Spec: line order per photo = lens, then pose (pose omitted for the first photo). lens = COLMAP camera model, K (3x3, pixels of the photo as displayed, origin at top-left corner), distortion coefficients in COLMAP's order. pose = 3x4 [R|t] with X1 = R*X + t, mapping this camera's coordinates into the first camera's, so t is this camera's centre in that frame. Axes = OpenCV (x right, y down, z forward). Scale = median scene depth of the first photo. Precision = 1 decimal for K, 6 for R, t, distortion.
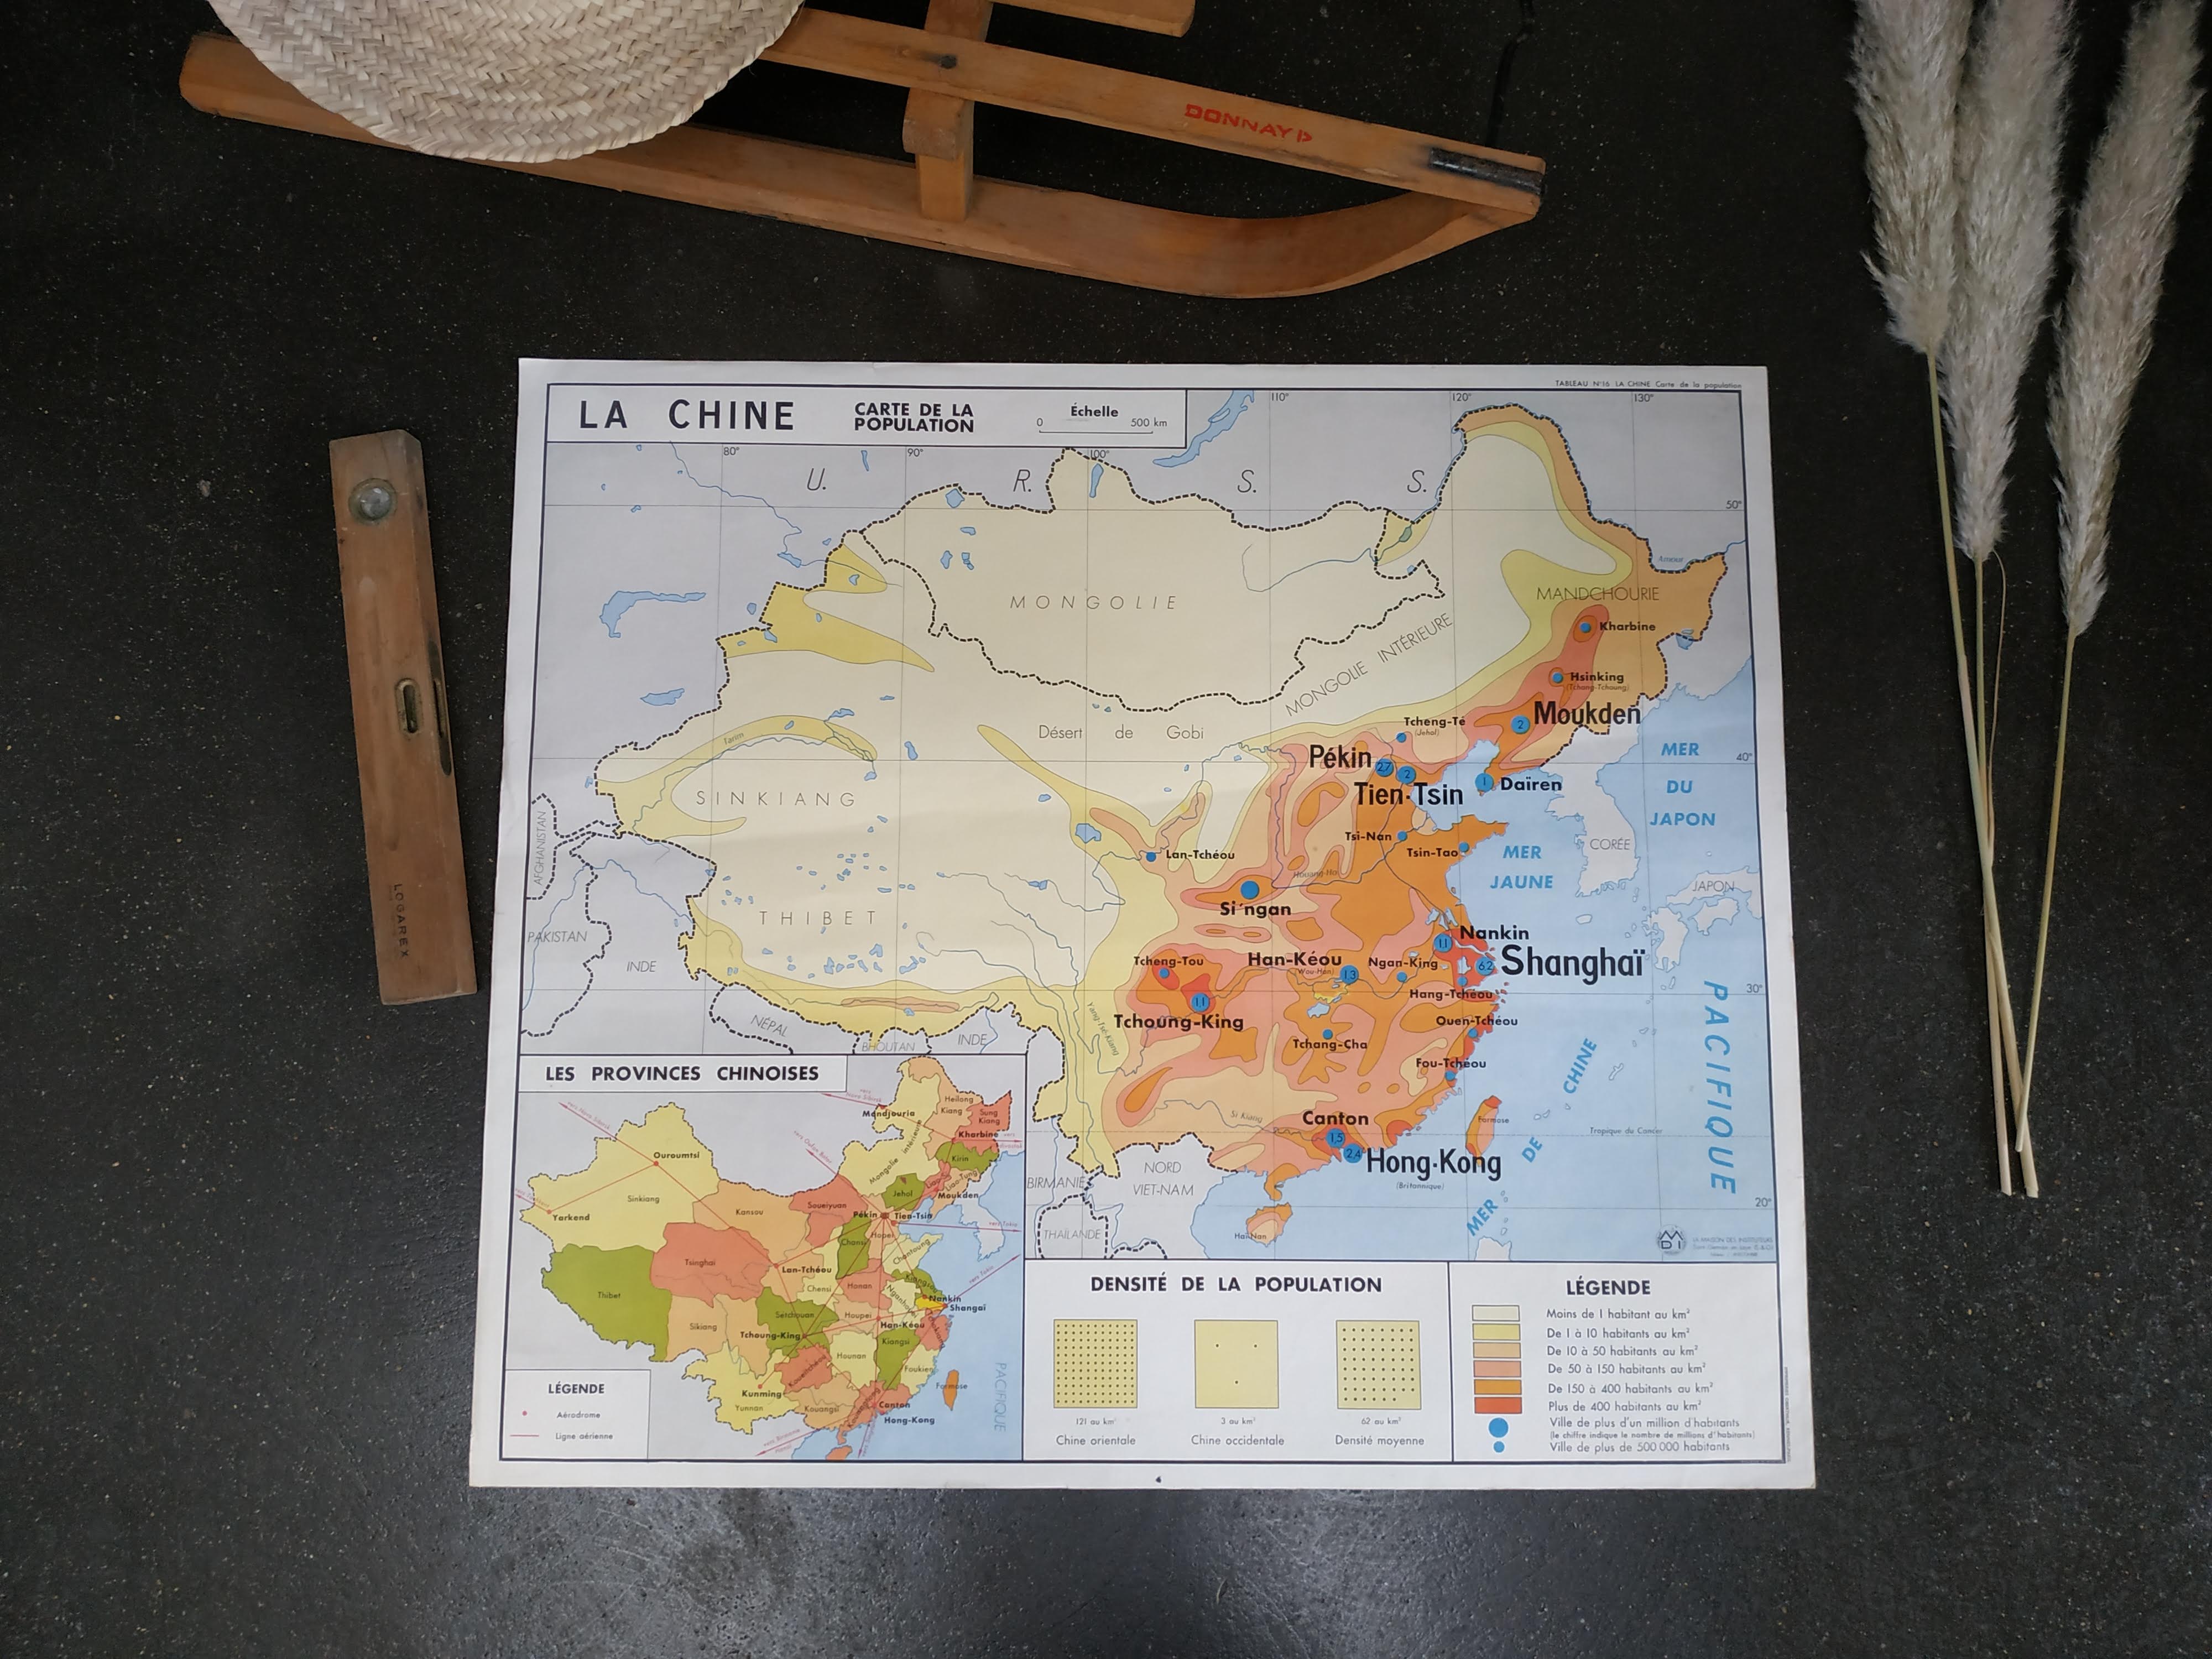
lens RADIAL K [[1548.0, 0, 1106.0], [0, 1548.0, 829.5], [0, 0, 1]] dist [-0.003370, -0.004372]
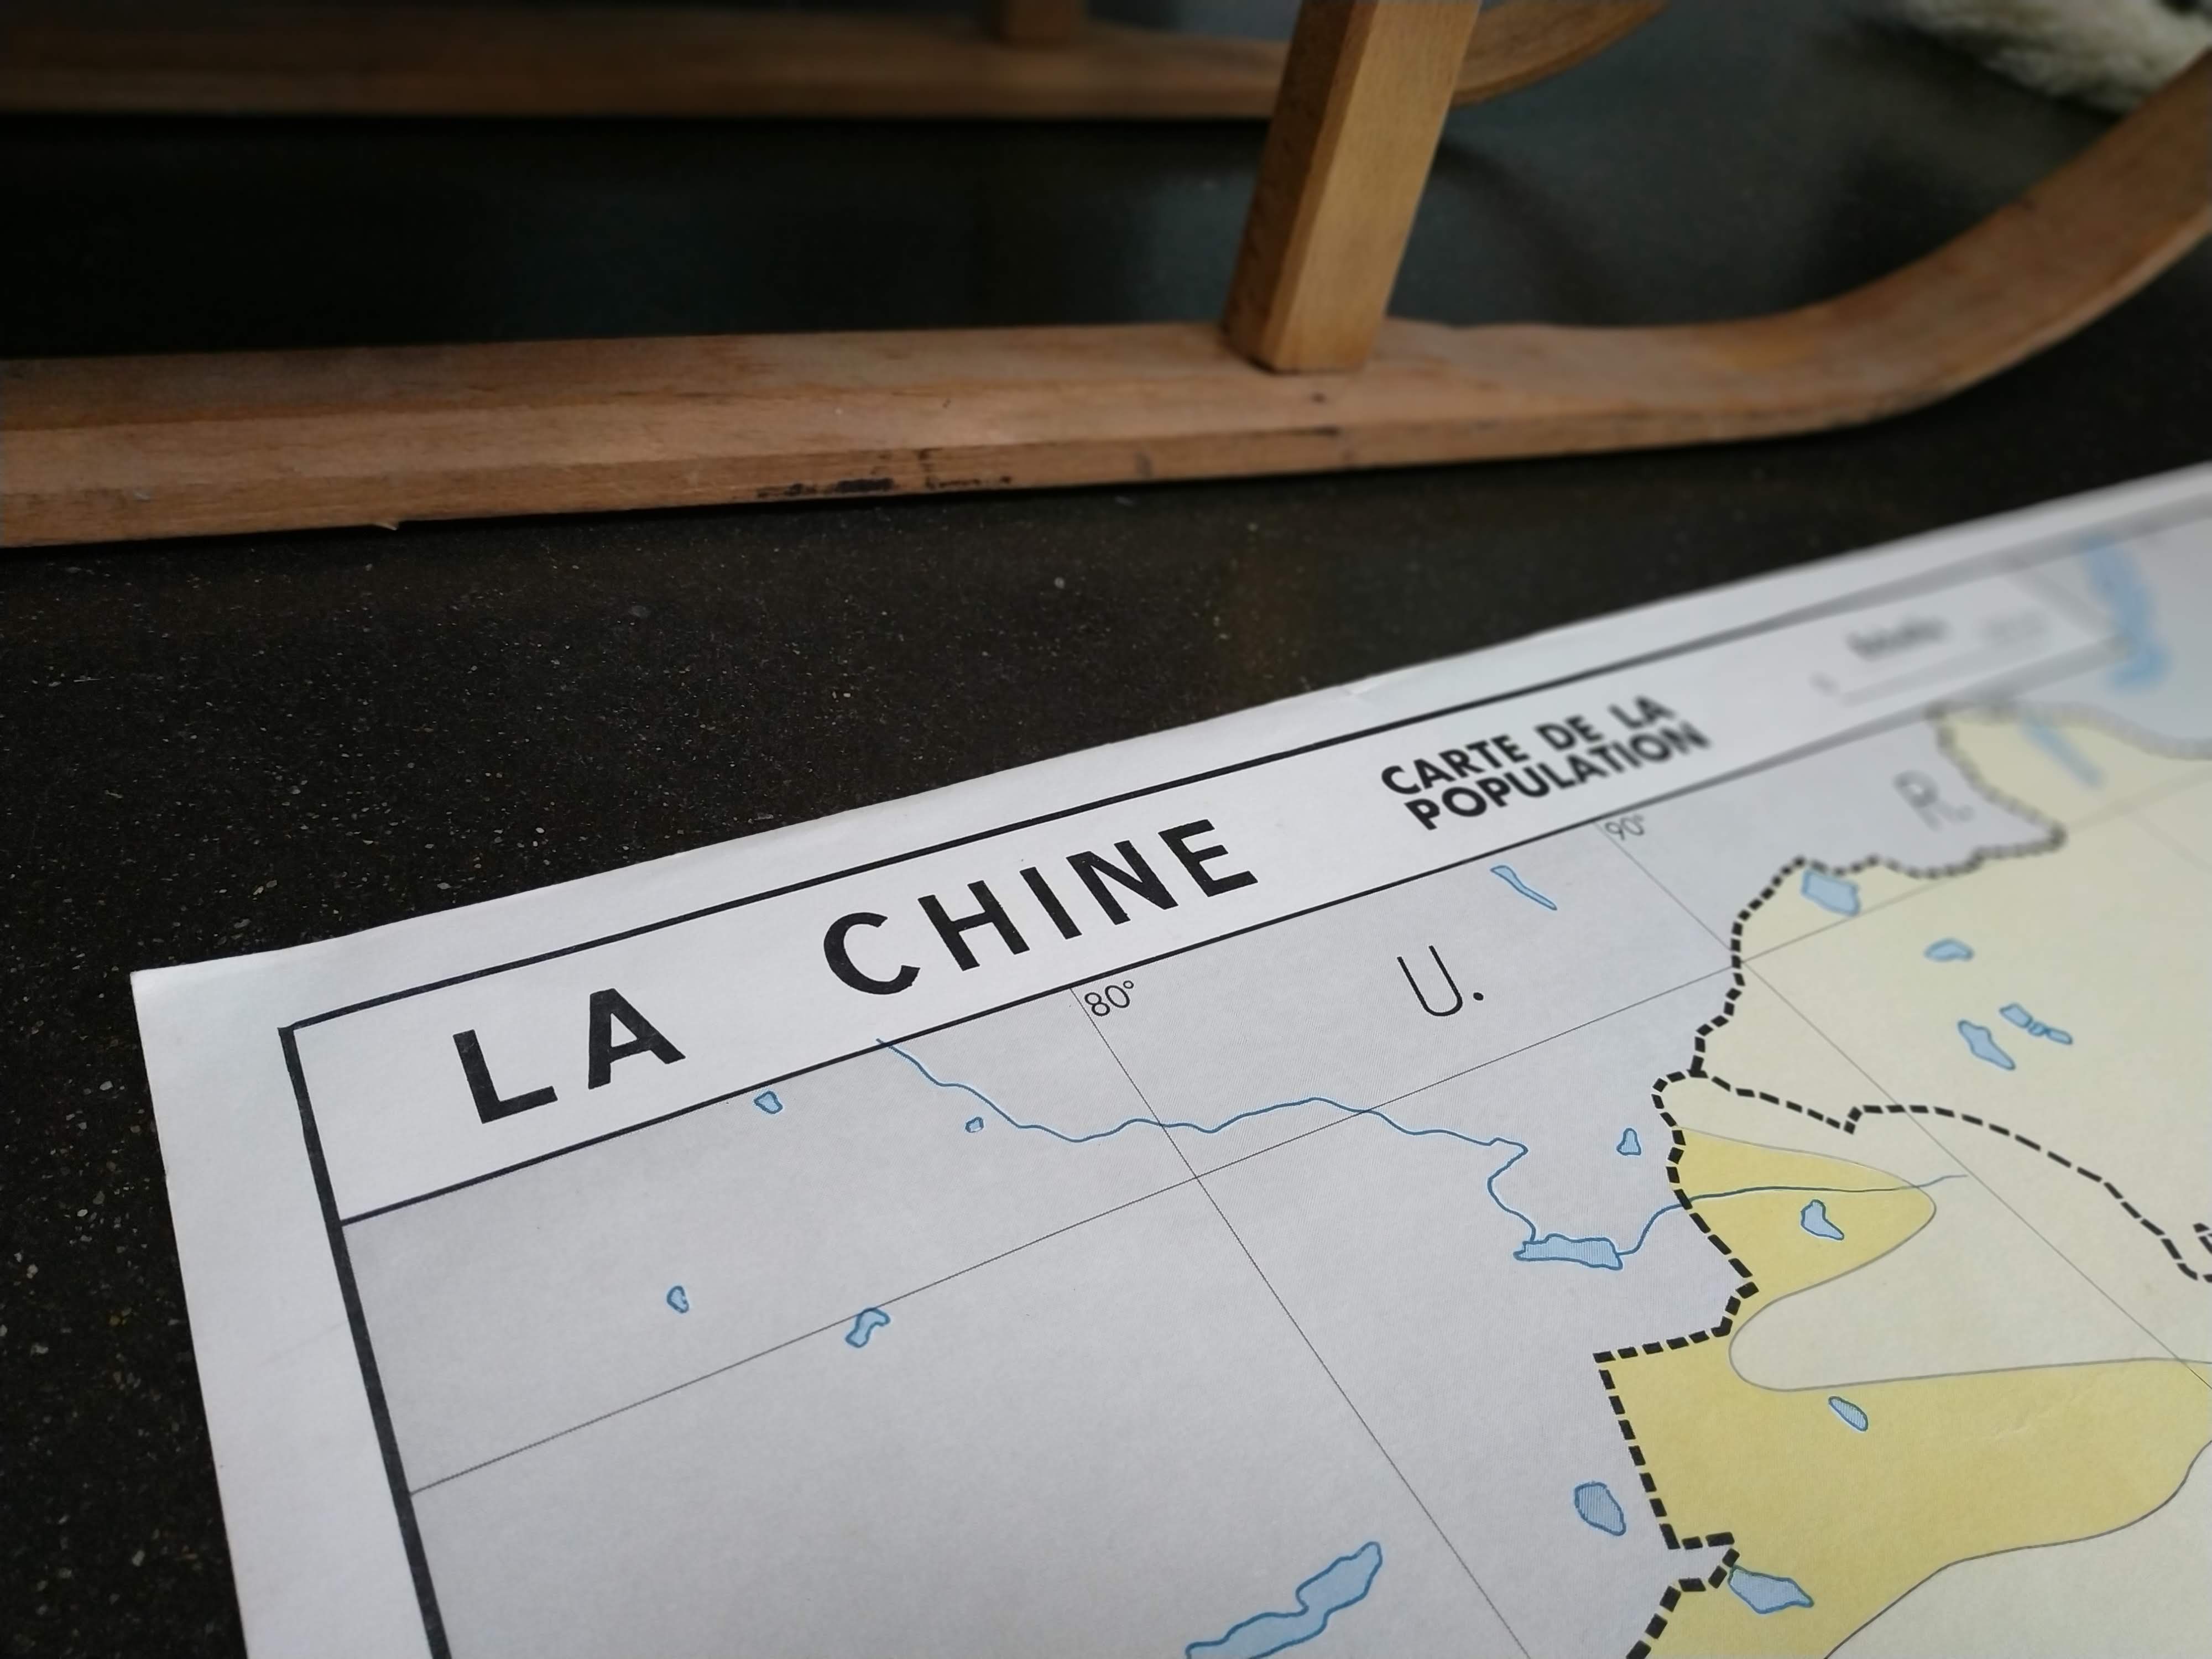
lens RADIAL K [[1522.7, 0, 1106.0], [0, 1522.7, 829.5], [0, 0, 1]] dist [0.012371, -0.024195]
pose [[0.865805, -0.239451, 0.439370, -0.349351], [0.465007, 0.709314, -0.529756, -0.128382], [-0.184801, 0.662975, 0.725474, 0.792737]]
